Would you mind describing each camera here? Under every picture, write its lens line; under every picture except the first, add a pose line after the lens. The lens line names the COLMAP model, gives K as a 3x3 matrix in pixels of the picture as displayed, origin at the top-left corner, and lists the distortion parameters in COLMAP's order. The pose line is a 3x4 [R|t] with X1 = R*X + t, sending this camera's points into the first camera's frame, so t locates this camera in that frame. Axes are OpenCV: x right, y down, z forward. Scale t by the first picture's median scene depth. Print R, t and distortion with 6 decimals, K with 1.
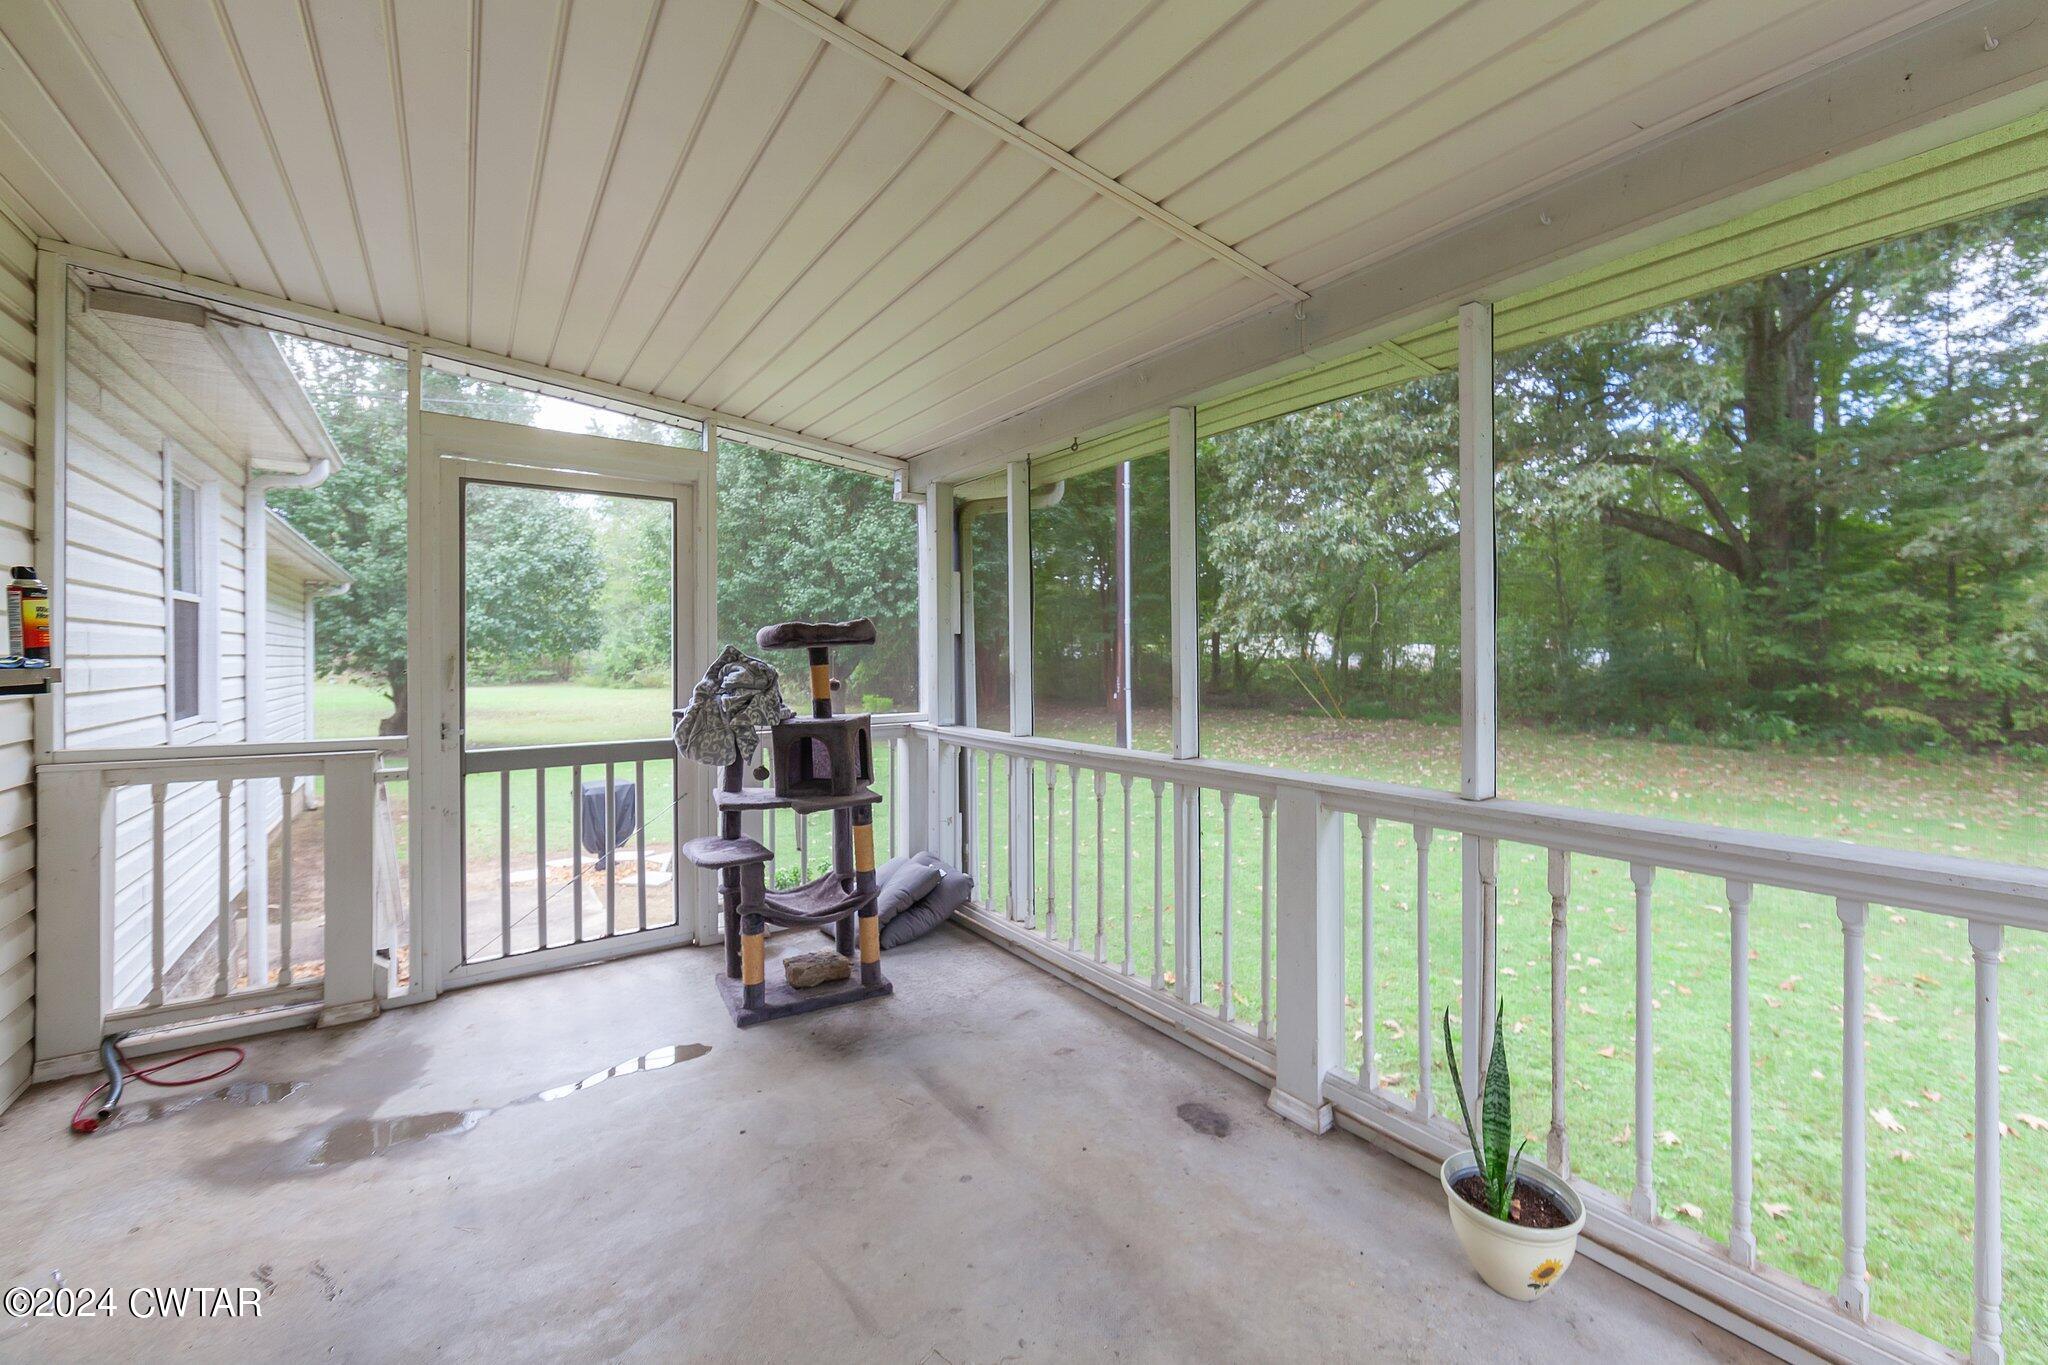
lens RADIAL K [[816.2, 0, 1049.7], [0, 816.2, 661.3], [0, 0, 1]] dist [-0.003510, -0.000230]
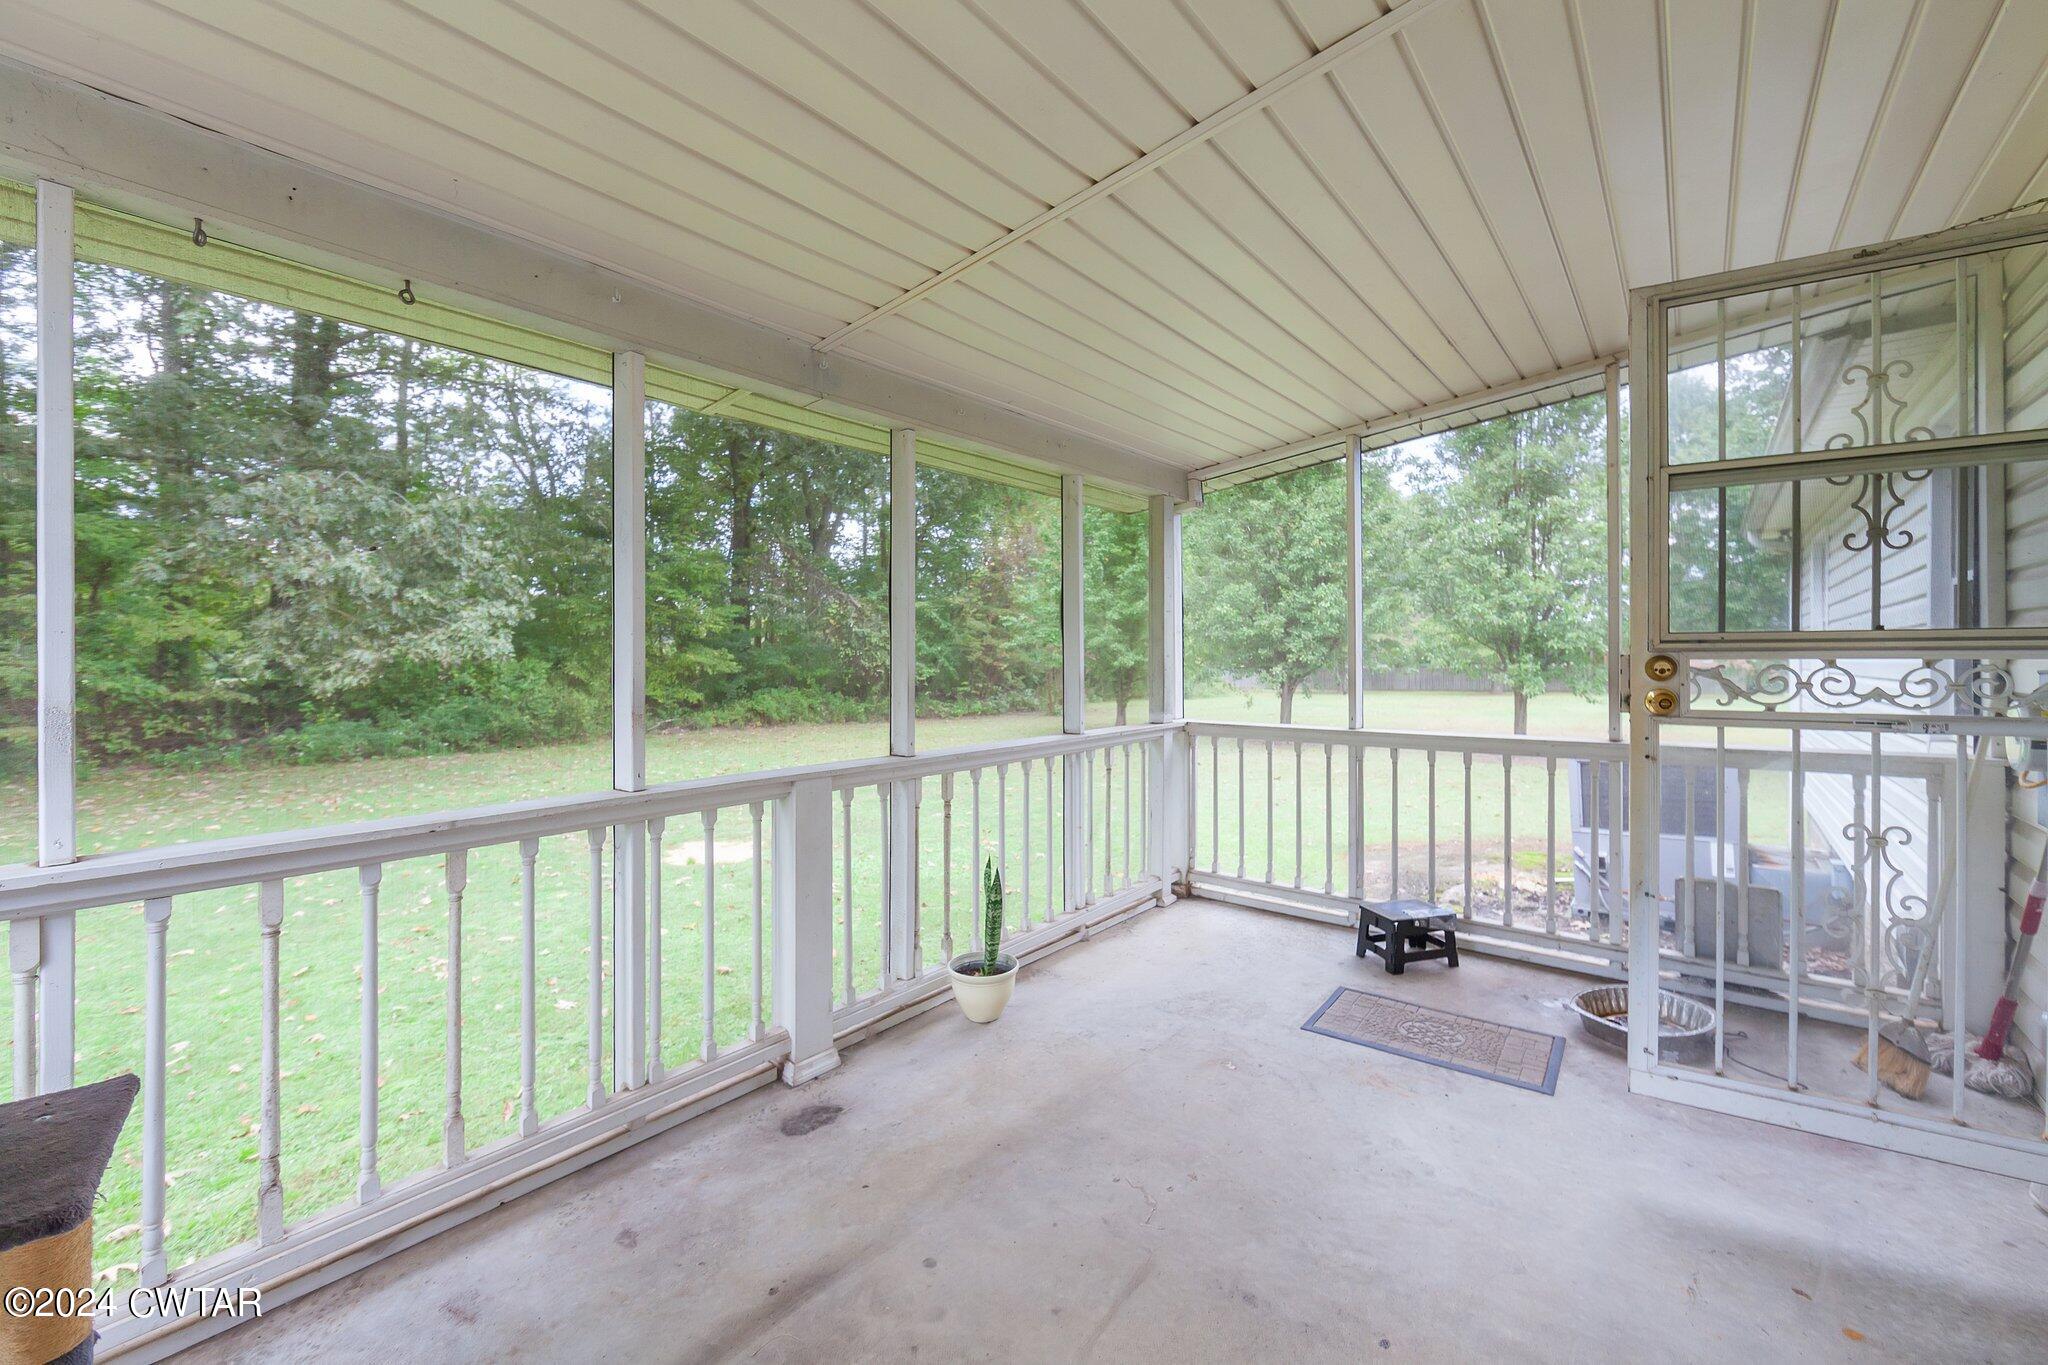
lens RADIAL K [[812.4, 0, 1049.7], [0, 812.4, 668.3], [0, 0, 1]] dist [-0.002588, -0.000742]
pose [[-0.290993, 0.006740, 0.956701, -0.778051], [0.000836, 0.999977, -0.006791, 0.005193], [-0.956725, -0.001176, -0.290992, 0.904559]]
